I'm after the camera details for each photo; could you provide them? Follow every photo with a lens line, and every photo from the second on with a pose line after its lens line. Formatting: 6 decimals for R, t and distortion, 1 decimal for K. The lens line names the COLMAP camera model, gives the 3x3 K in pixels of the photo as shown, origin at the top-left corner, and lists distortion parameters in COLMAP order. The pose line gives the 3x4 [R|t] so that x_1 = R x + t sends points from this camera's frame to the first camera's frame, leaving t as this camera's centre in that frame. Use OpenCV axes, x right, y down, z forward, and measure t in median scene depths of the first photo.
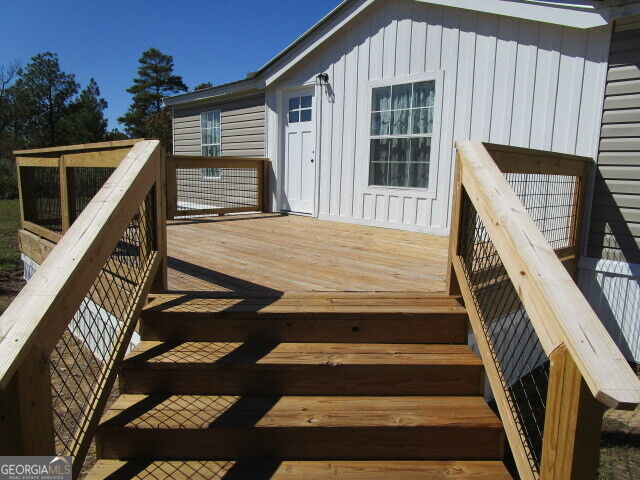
lens RADIAL K [[452.0, 0, 318.2], [0, 452.0, 233.6], [0, 0, 1]] dist [-0.010963, 0.007974]
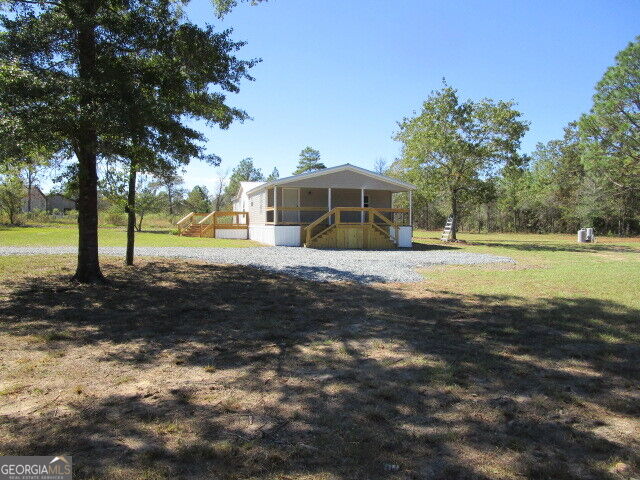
lens RADIAL K [[452.0, 0, 319.9], [0, 452.0, 239.4], [0, 0, 1]] dist [-0.010963, 0.007974]
pose [[0.880865, 0.020919, -0.472905, 0.430603], [-0.065279, 0.994846, -0.077587, 0.035936], [0.468845, 0.099214, 0.877691, -0.349204]]
